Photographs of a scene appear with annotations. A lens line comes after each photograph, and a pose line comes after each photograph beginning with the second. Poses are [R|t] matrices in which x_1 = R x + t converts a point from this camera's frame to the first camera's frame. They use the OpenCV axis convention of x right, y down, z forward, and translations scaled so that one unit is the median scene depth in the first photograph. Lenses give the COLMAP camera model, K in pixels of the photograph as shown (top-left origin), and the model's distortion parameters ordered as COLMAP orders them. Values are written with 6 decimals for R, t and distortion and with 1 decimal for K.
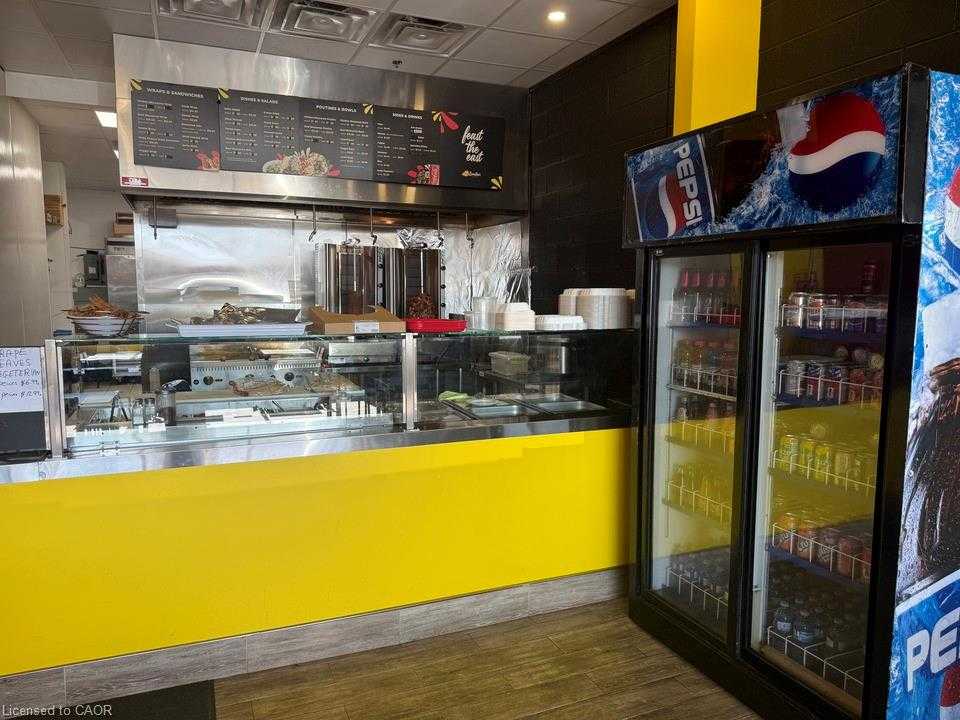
lens RADIAL K [[681.1, 0, 481.8], [0, 681.1, 367.3], [0, 0, 1]] dist [0.047745, -0.048273]
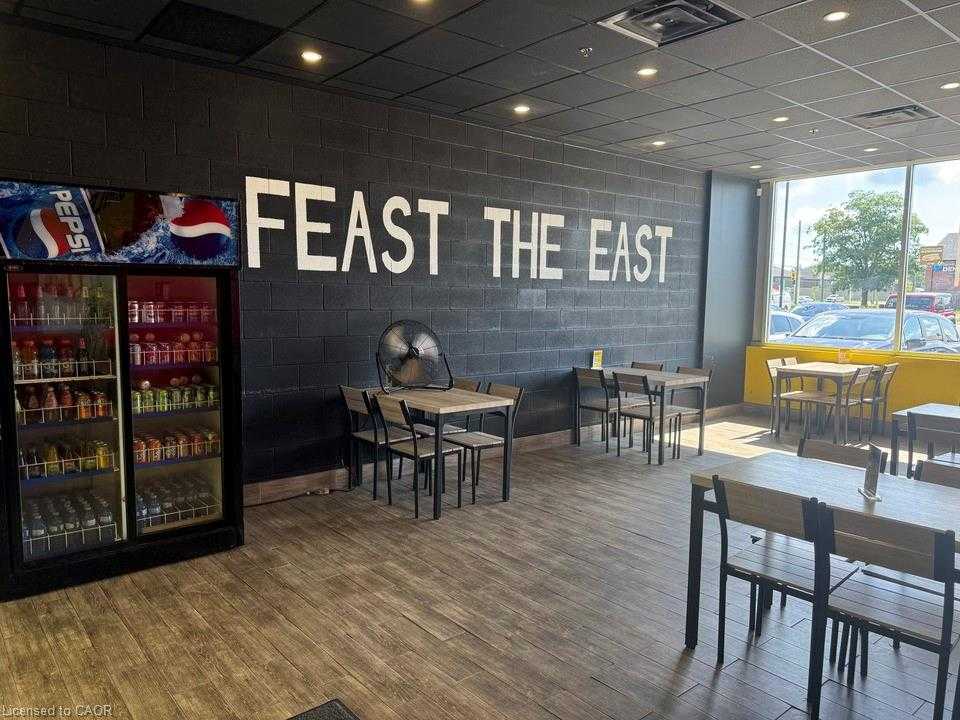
lens RADIAL K [[681.1, 0, 481.7], [0, 681.1, 359.5], [0, 0, 1]] dist [0.047745, -0.048273]
pose [[-0.279725, -0.104724, 0.954351, -1.290074], [0.096460, 0.985938, 0.136463, -0.113379], [-0.955222, 0.130229, -0.265690, 0.658289]]
